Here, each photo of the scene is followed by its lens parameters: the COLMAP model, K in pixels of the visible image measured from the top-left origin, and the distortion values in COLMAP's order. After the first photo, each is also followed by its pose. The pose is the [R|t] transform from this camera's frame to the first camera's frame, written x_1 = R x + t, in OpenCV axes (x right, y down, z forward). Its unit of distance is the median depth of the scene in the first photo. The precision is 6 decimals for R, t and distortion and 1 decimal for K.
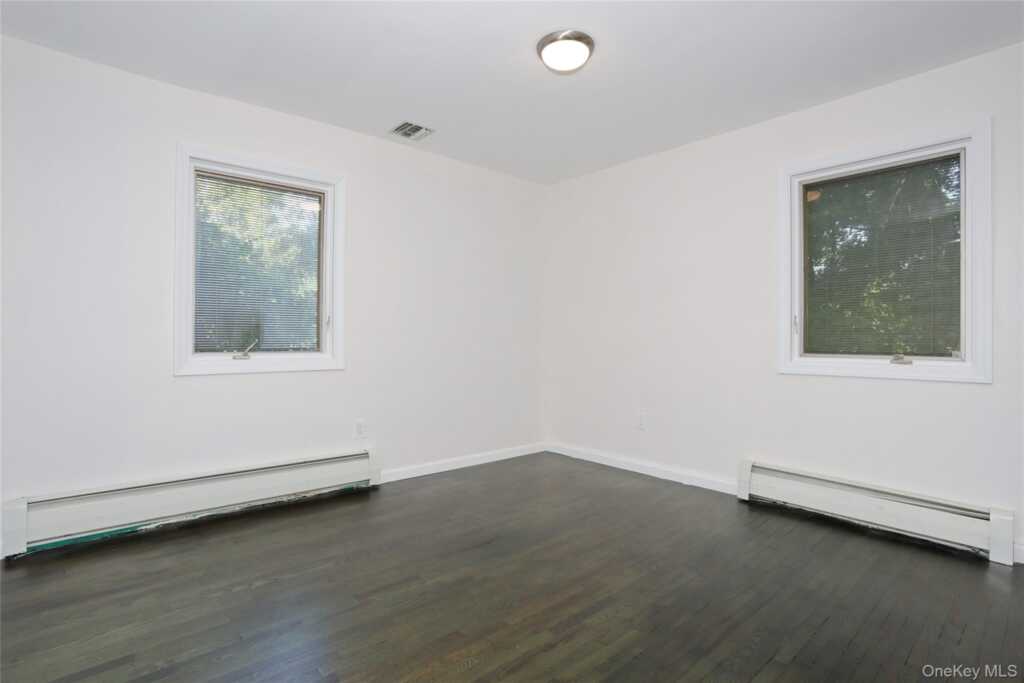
lens RADIAL K [[492.7, 0, 508.9], [0, 492.7, 337.0], [0, 0, 1]] dist [-0.050656, -0.000047]
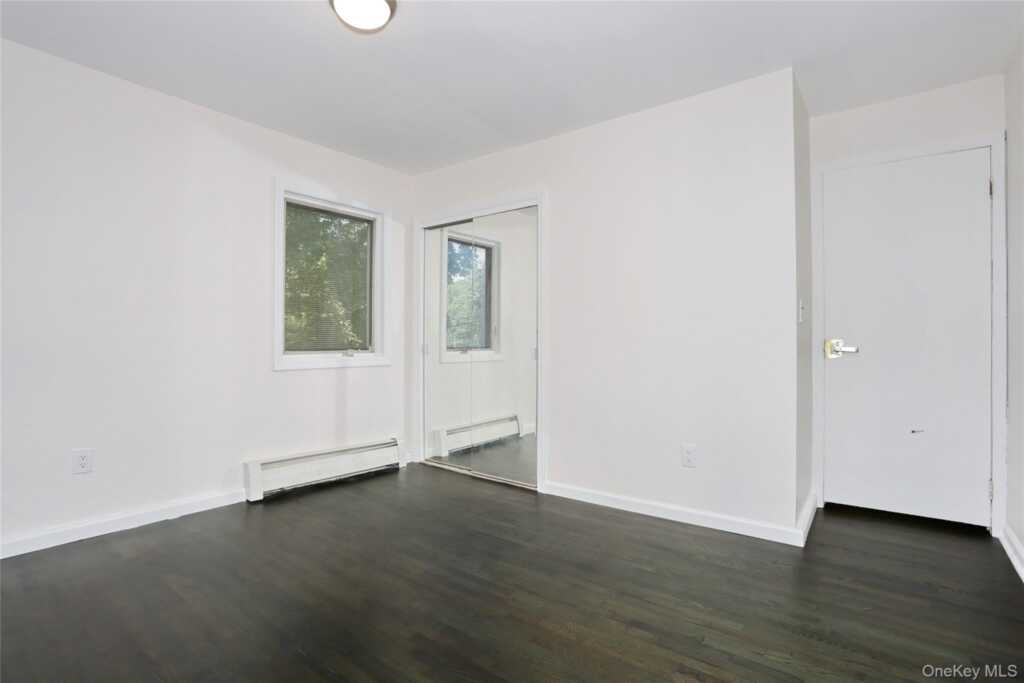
lens RADIAL K [[492.7, 0, 508.9], [0, 492.7, 337.0], [0, 0, 1]] dist [-0.050656, -0.000047]
pose [[-0.201074, 0.001982, 0.979574, -0.661805], [0.000414, 0.999998, -0.001939, 0.002277], [-0.979576, 0.000016, -0.201074, 0.779783]]
